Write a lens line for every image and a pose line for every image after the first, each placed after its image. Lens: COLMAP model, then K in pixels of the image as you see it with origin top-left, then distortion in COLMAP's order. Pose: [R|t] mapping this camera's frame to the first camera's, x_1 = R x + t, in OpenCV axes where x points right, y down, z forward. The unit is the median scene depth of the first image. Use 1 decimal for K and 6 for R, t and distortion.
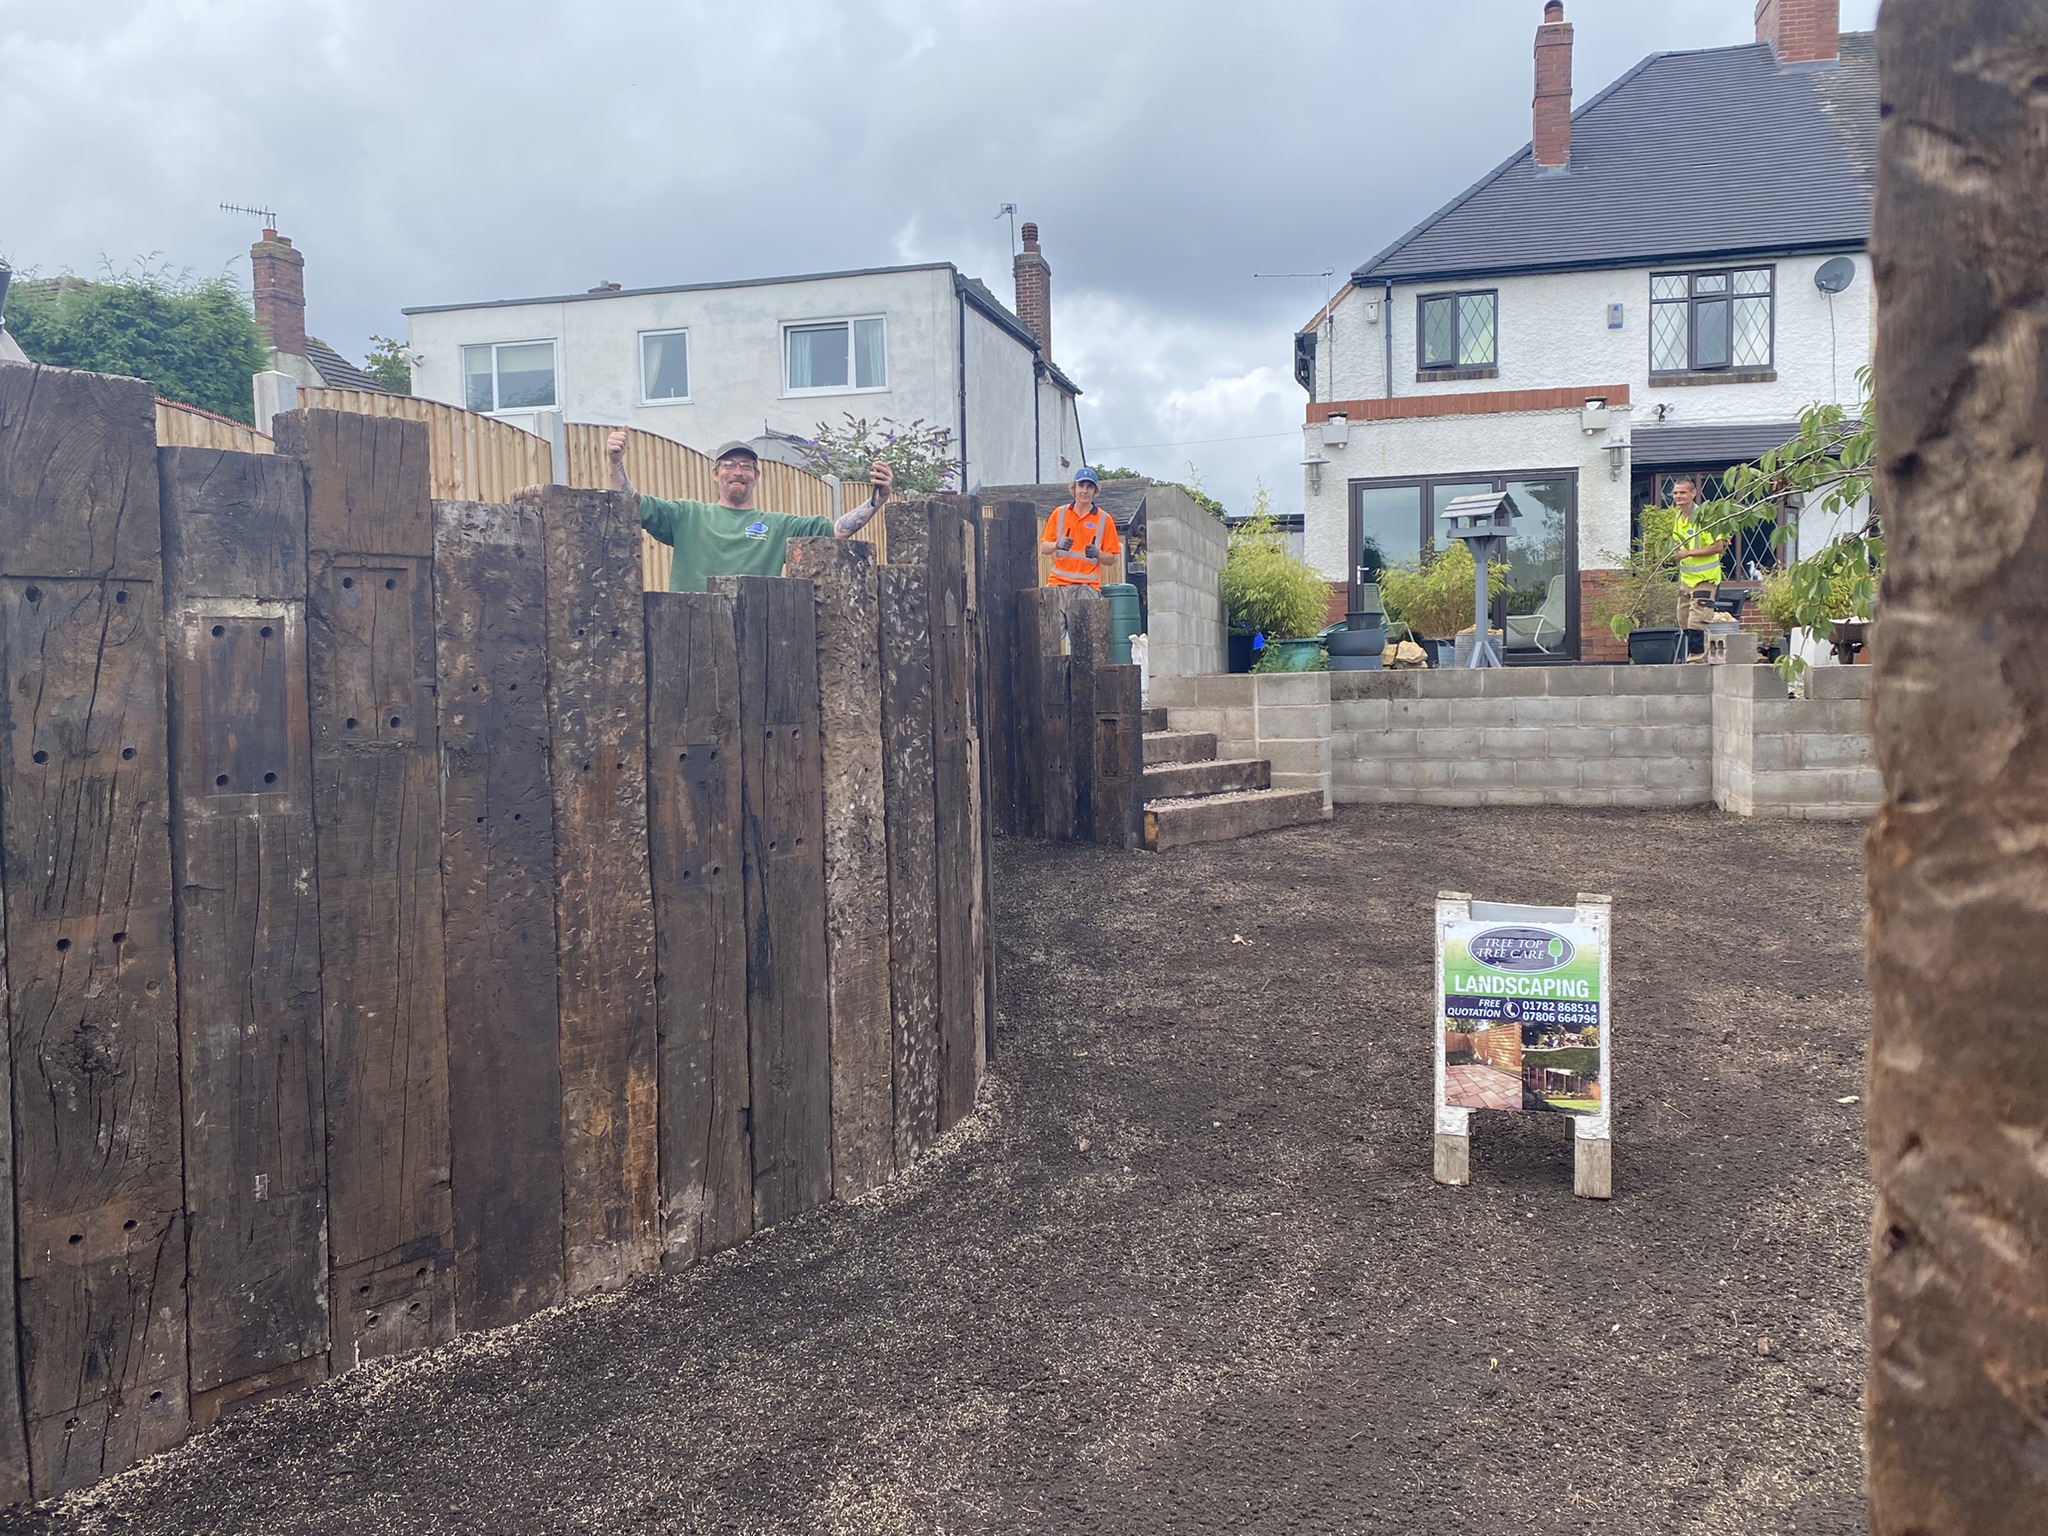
lens RADIAL K [[1583.0, 0, 1041.5], [0, 1583.0, 772.5], [0, 0, 1]] dist [0.062302, -0.086047]
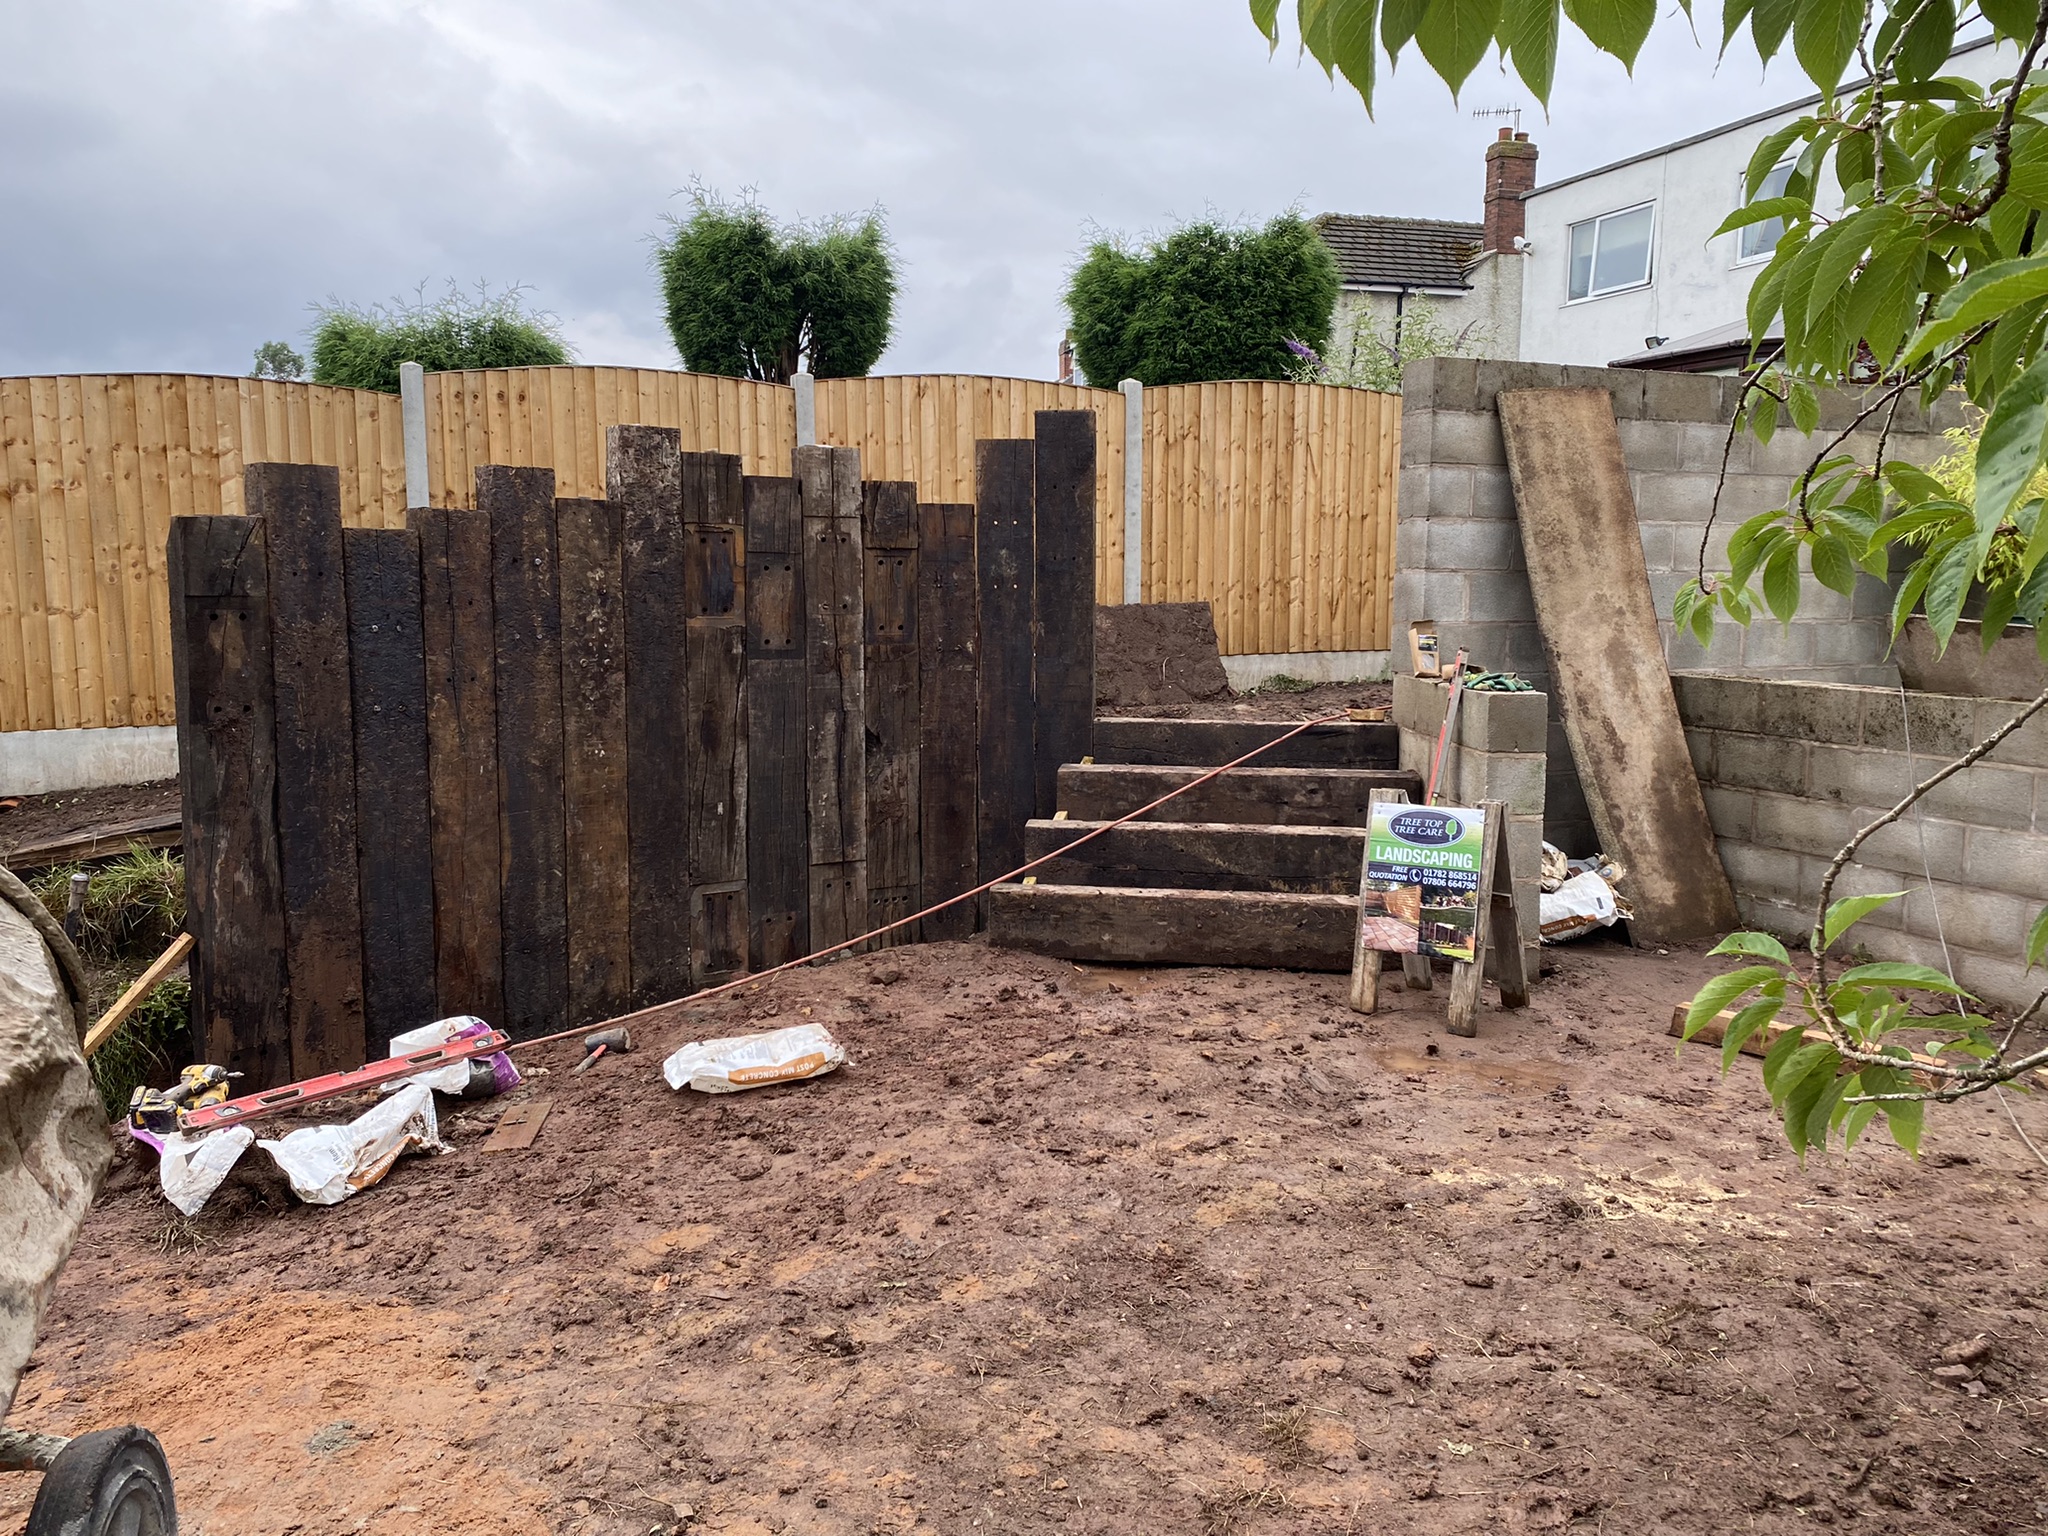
lens RADIAL K [[1570.6, 0, 1014.5], [0, 1570.6, 765.2], [0, 0, 1]] dist [0.067393, -0.103781]
pose [[0.572662, 0.124416, -0.810295, 0.611117], [-0.072188, 0.992230, 0.101334, -0.096919], [0.816607, 0.000463, 0.577194, 0.655233]]
